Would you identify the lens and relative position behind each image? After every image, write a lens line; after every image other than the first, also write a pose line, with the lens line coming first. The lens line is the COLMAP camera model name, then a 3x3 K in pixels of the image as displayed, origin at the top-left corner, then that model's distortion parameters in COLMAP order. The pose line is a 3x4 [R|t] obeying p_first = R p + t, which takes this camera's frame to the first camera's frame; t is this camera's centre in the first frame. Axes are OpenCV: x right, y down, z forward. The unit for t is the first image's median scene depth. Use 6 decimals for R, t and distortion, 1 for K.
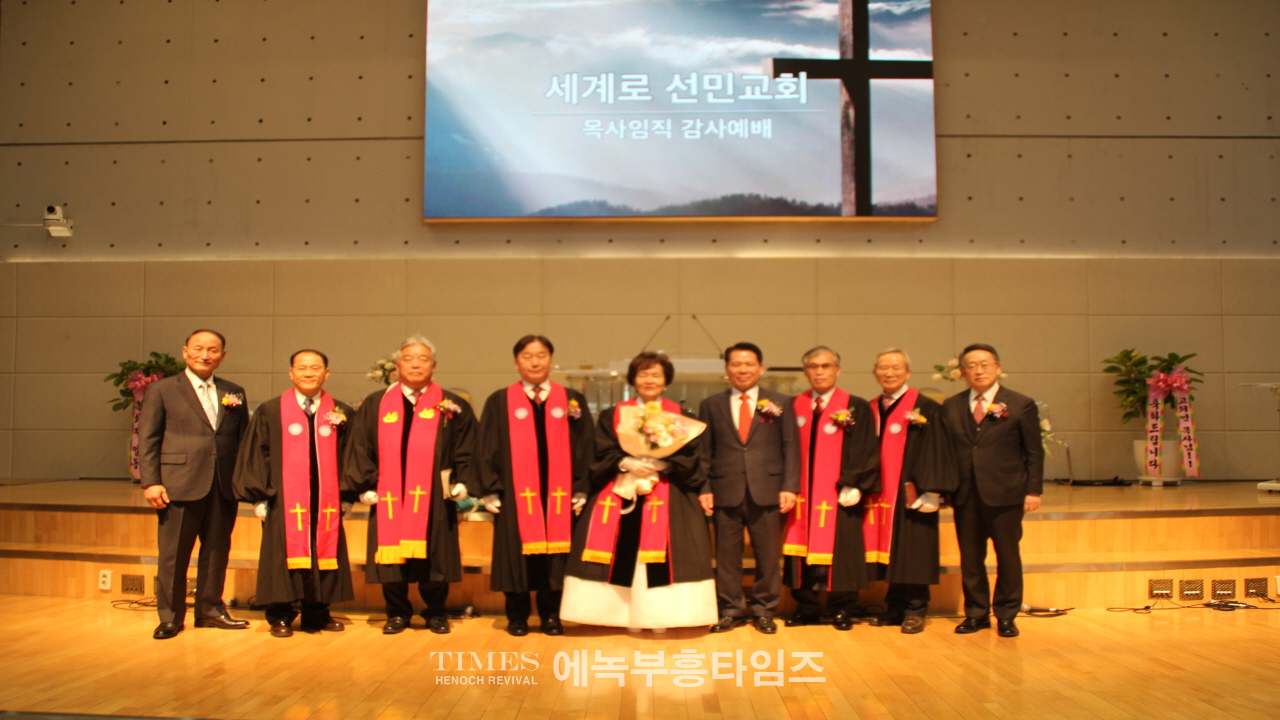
lens RADIAL K [[1306.6, 0, 610.9], [0, 1306.6, 402.8], [0, 0, 1]] dist [-0.135789, 0.030667]
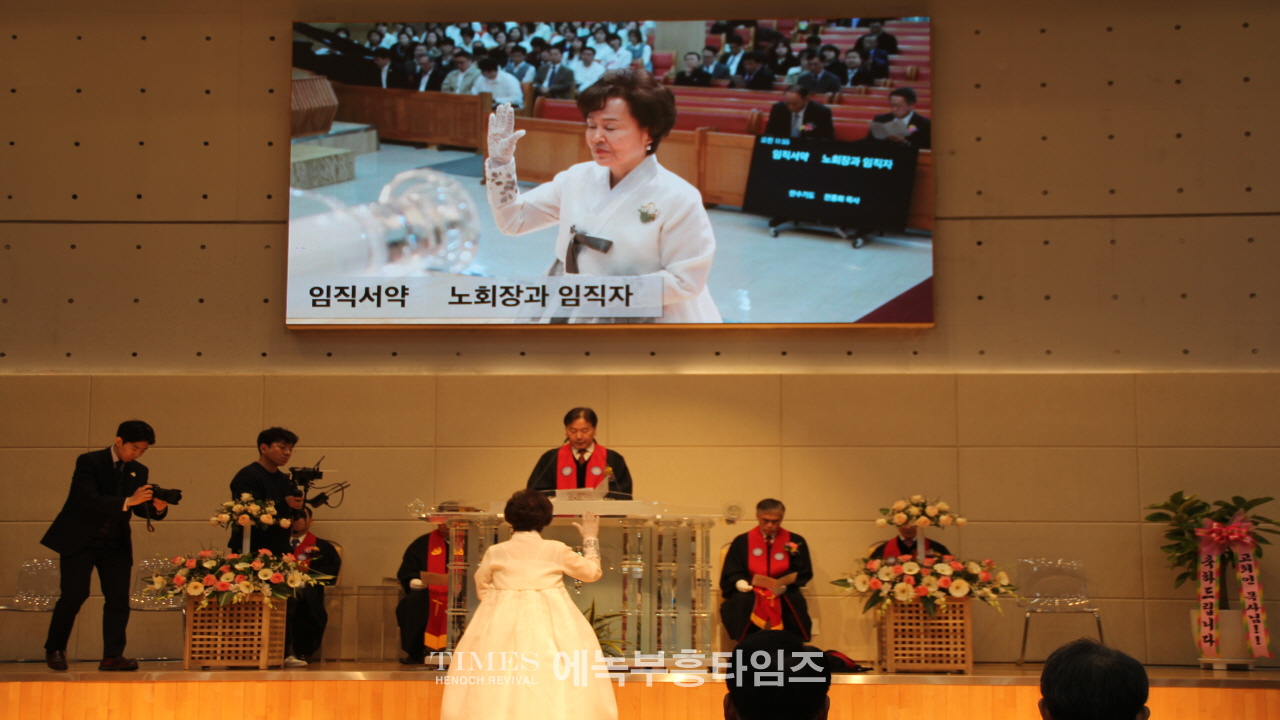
lens RADIAL K [[2242.8, 0, 598.3], [0, 2242.8, 361.6], [0, 0, 1]] dist [0.256100, -0.038157]
pose [[0.999894, 0.001014, -0.014551, 0.070601], [-0.002471, 0.994934, -0.100501, 0.019601], [0.014375, 0.100526, 0.994831, -0.388090]]
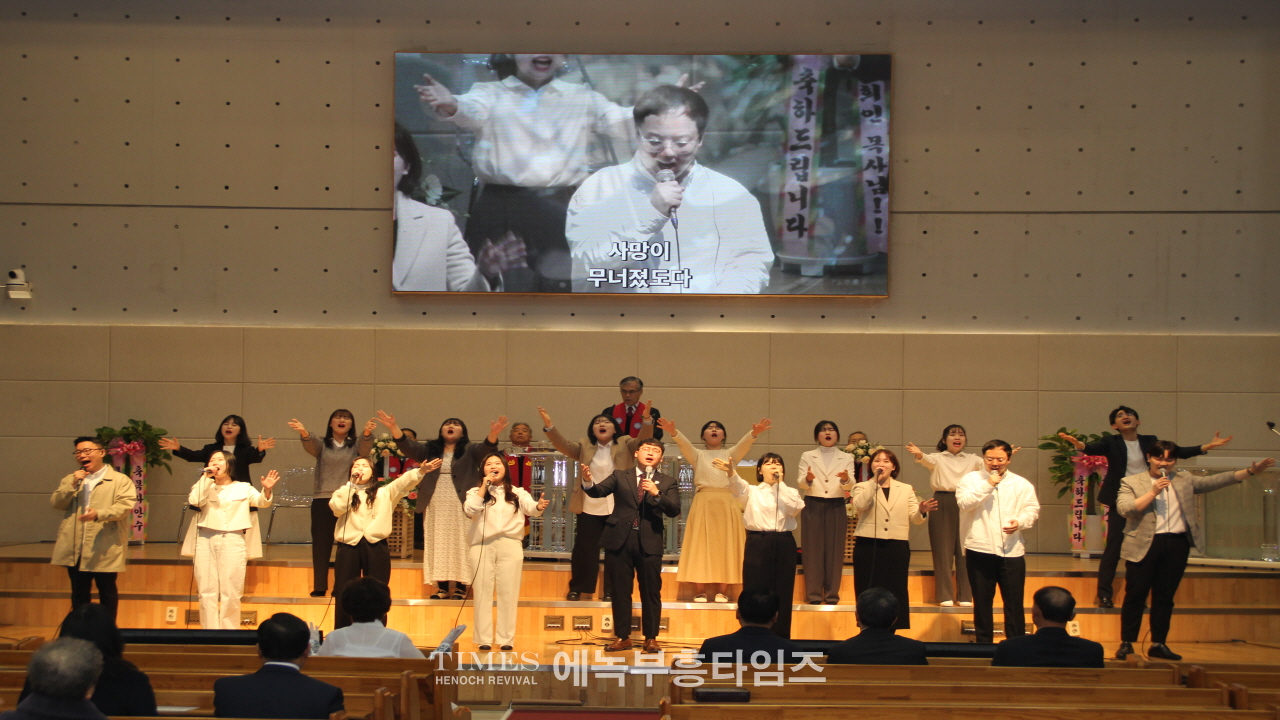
lens RADIAL K [[2554.0, 0, 597.9], [0, 2554.0, 427.3], [0, 0, 1]] dist [0.518391, 0.063293]
pose [[0.999920, 0.010262, -0.007348, 0.038194], [-0.010244, 0.999944, 0.002572, -0.042791], [0.007374, -0.002496, 0.999970, -1.114245]]
